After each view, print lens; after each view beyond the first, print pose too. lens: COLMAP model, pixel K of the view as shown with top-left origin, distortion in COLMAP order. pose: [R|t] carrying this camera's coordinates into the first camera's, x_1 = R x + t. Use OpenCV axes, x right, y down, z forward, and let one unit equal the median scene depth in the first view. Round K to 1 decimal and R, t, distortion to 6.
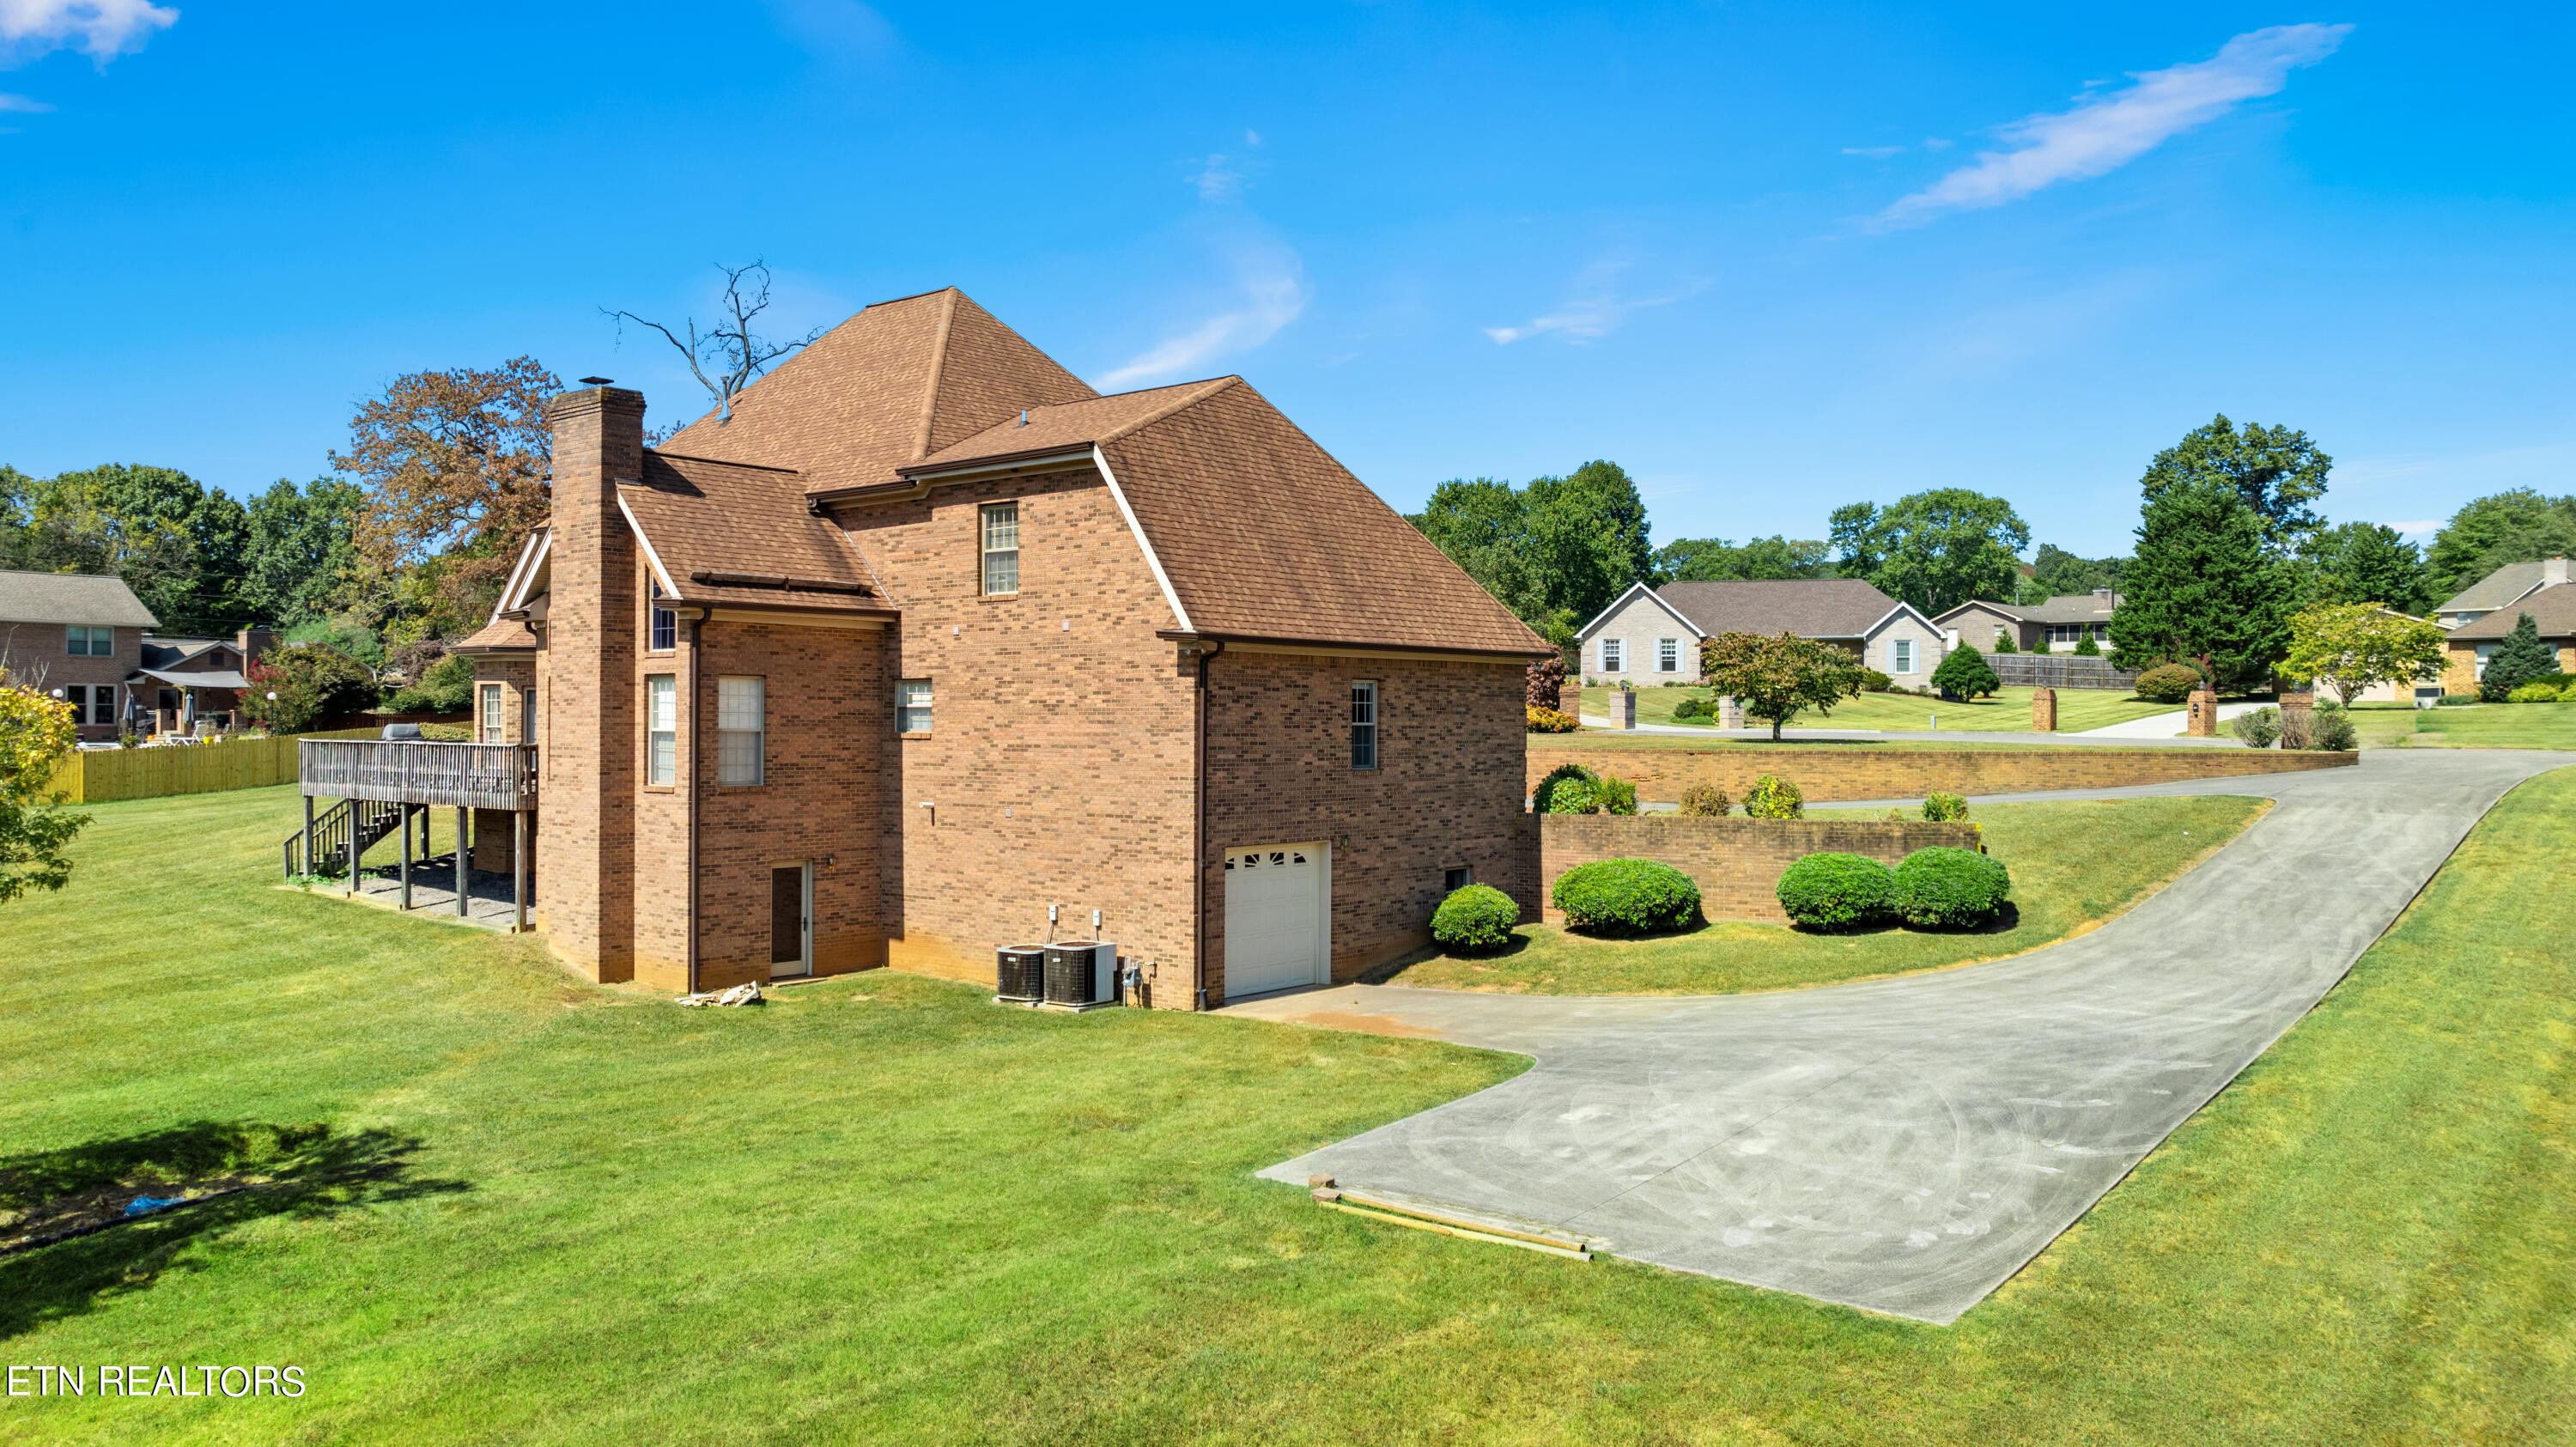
lens RADIAL K [[1827.5, 0, 1288.0], [0, 1827.5, 723.5], [0, 0, 1]] dist [-0.002409, -0.066285]
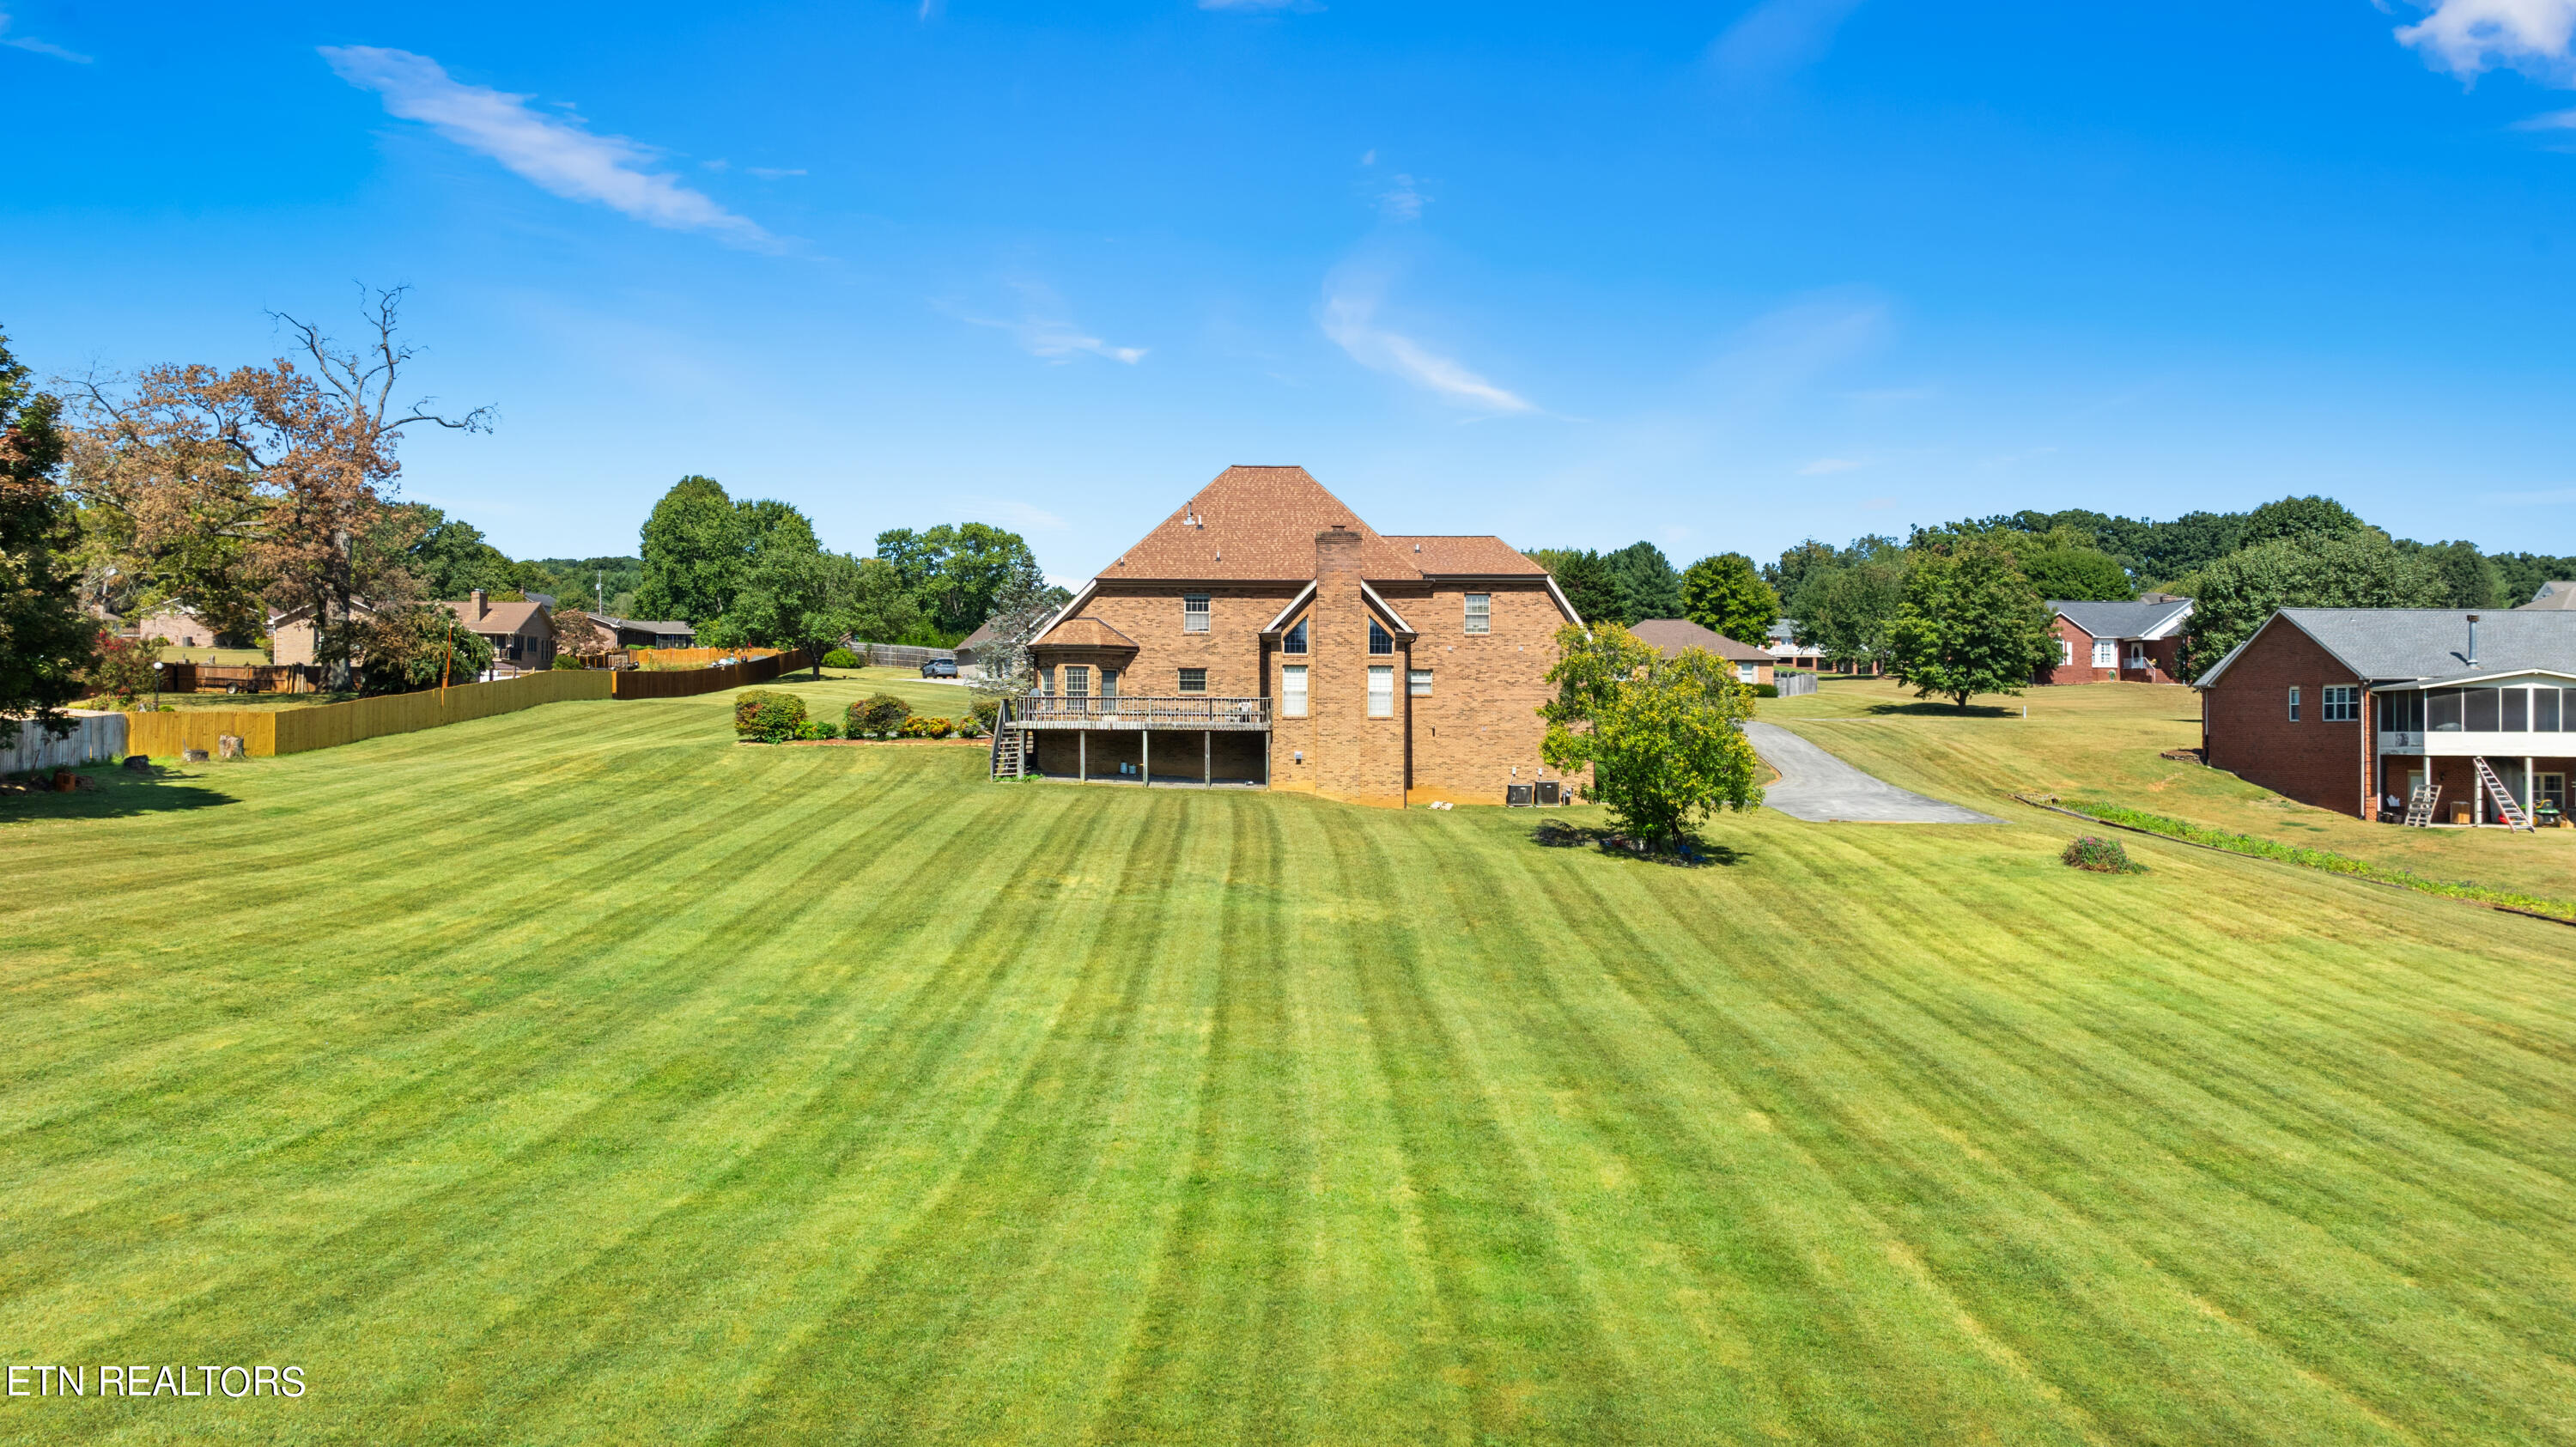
lens RADIAL K [[1809.4, 0, 1288.0], [0, 1809.4, 723.5], [0, 0, 1]] dist [-0.024299, 0.001741]
pose [[0.769099, 0.000479, 0.639129, -1.709556], [-0.001886, 0.999997, 0.001519, 0.036904], [-0.639127, -0.002374, 0.769098, -0.560407]]
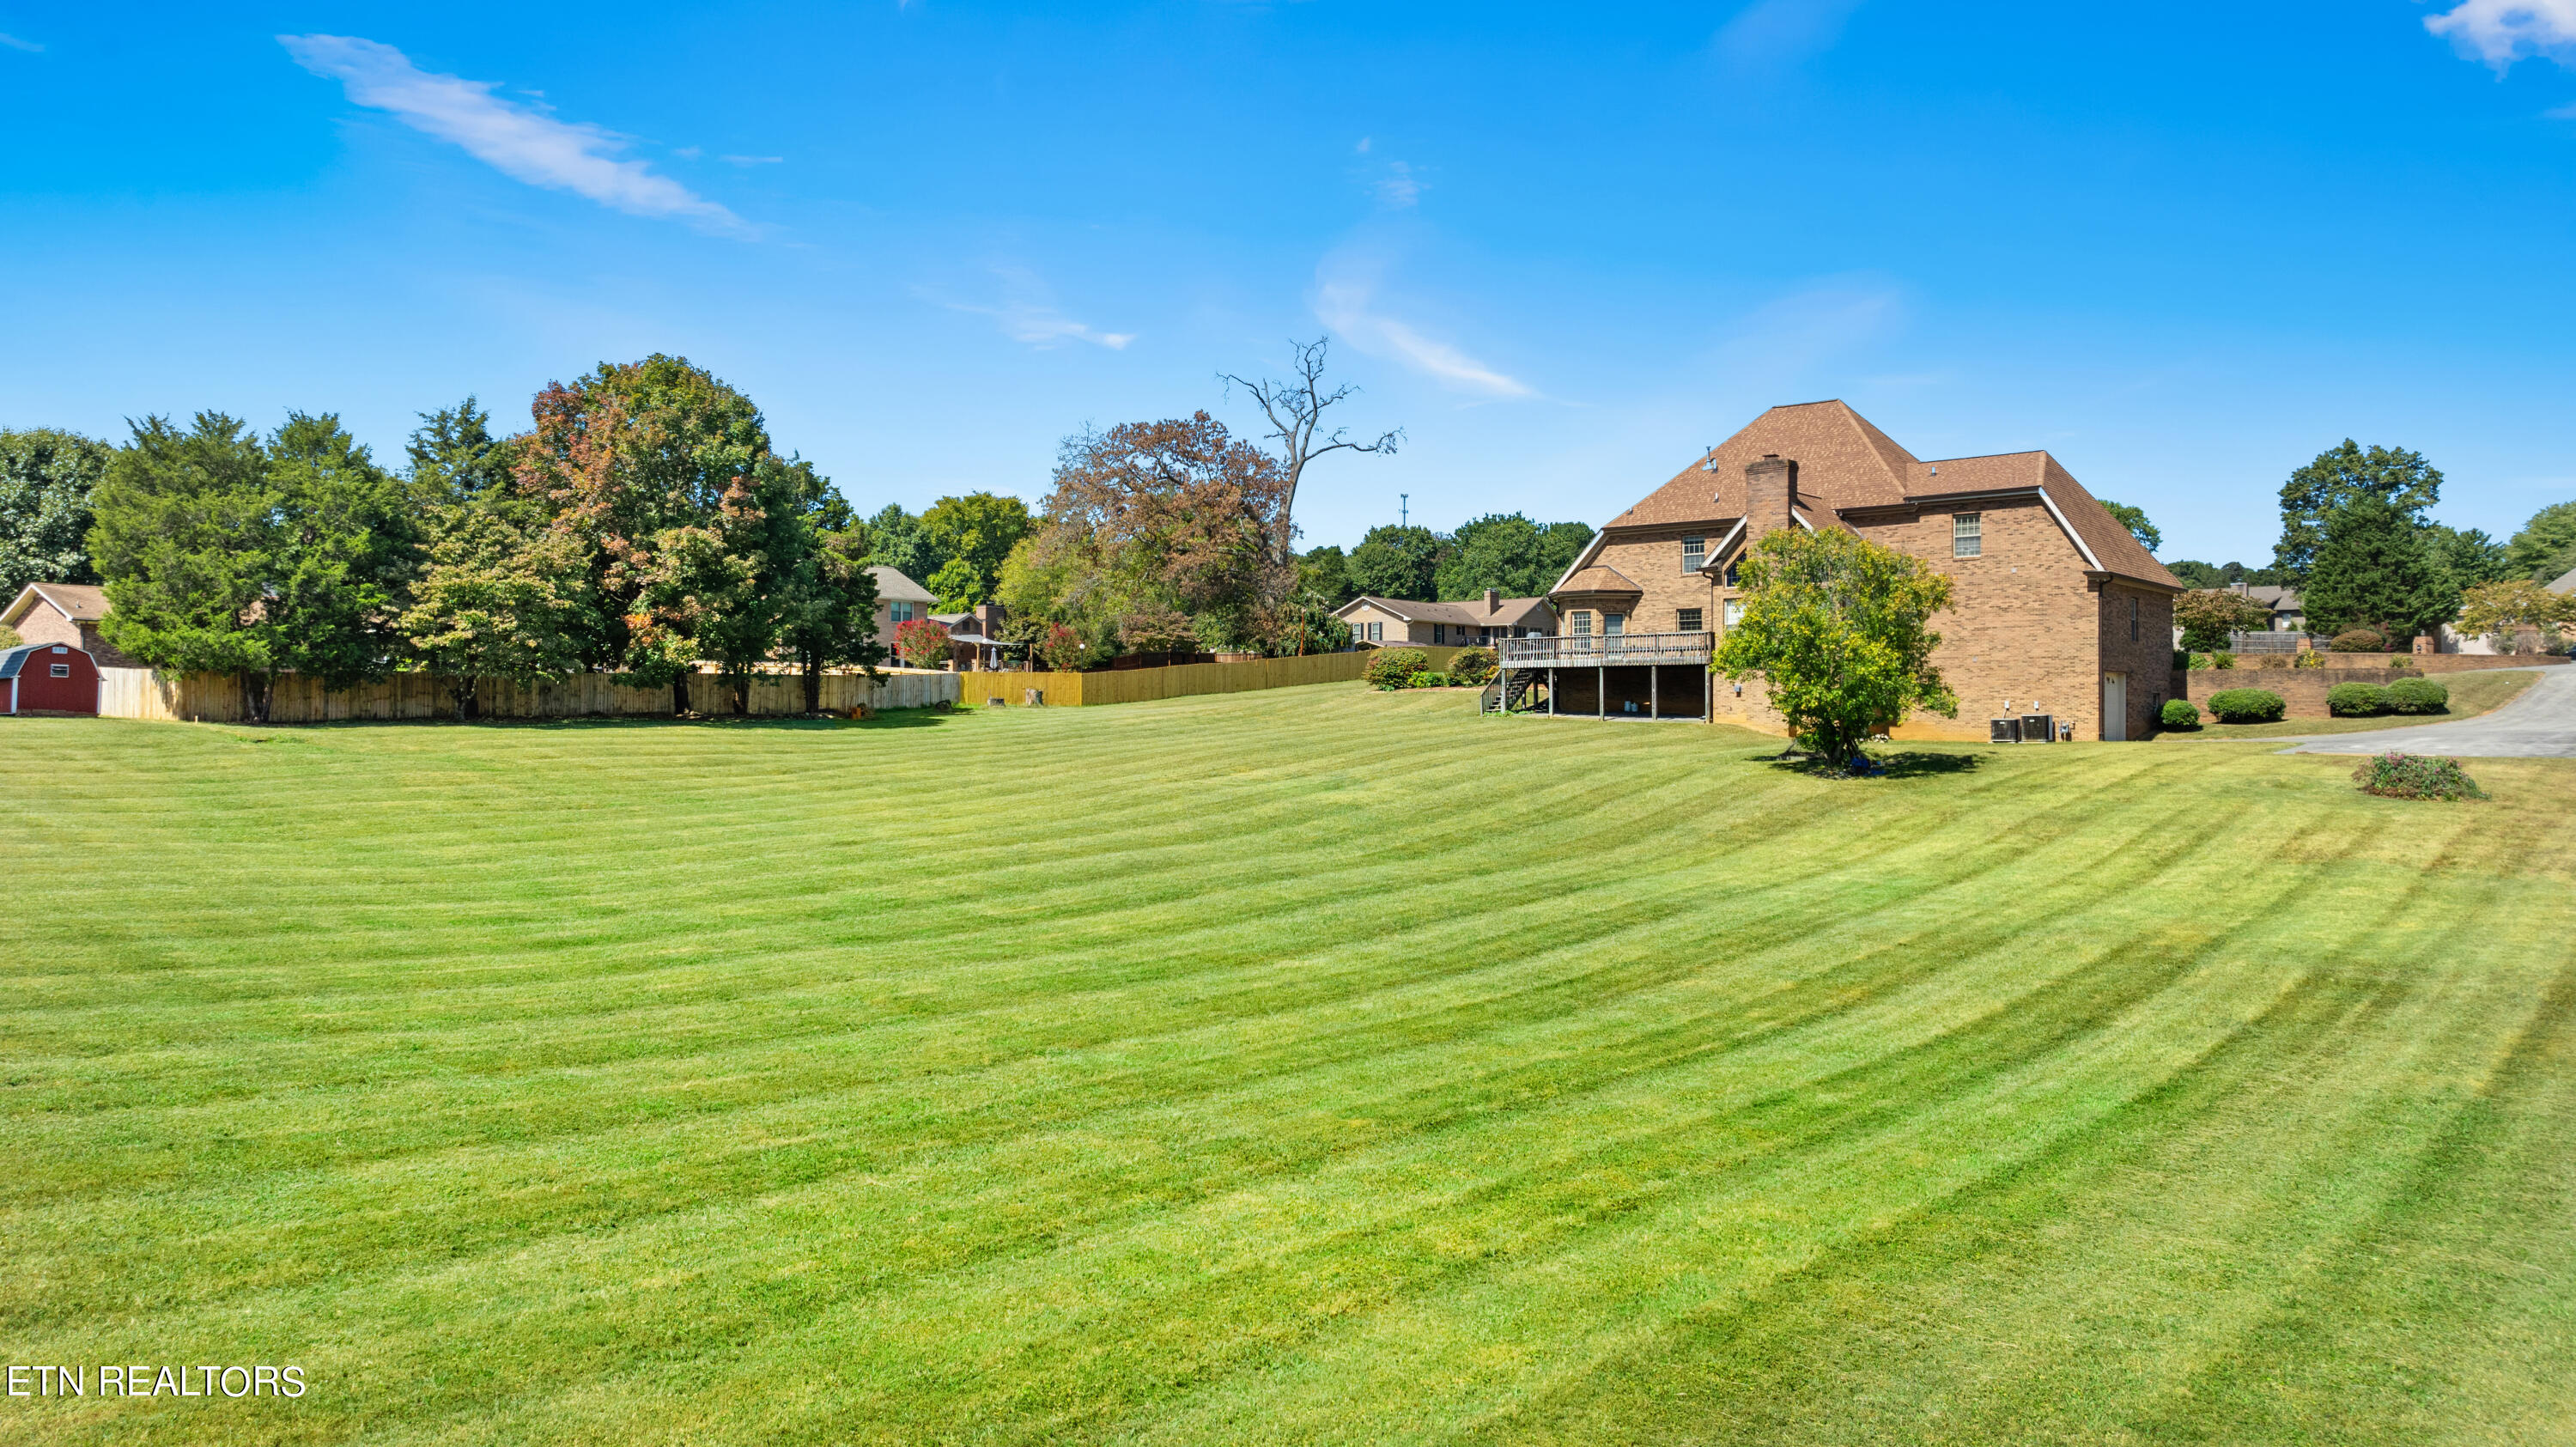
lens RADIAL K [[1809.4, 0, 1288.0], [0, 1809.4, 723.5], [0, 0, 1]] dist [-0.024299, 0.001741]
pose [[0.999885, -0.001754, -0.015037, -0.874688], [0.001693, 0.999990, -0.004123, 0.123676], [0.015044, 0.004097, 0.999878, -1.048949]]
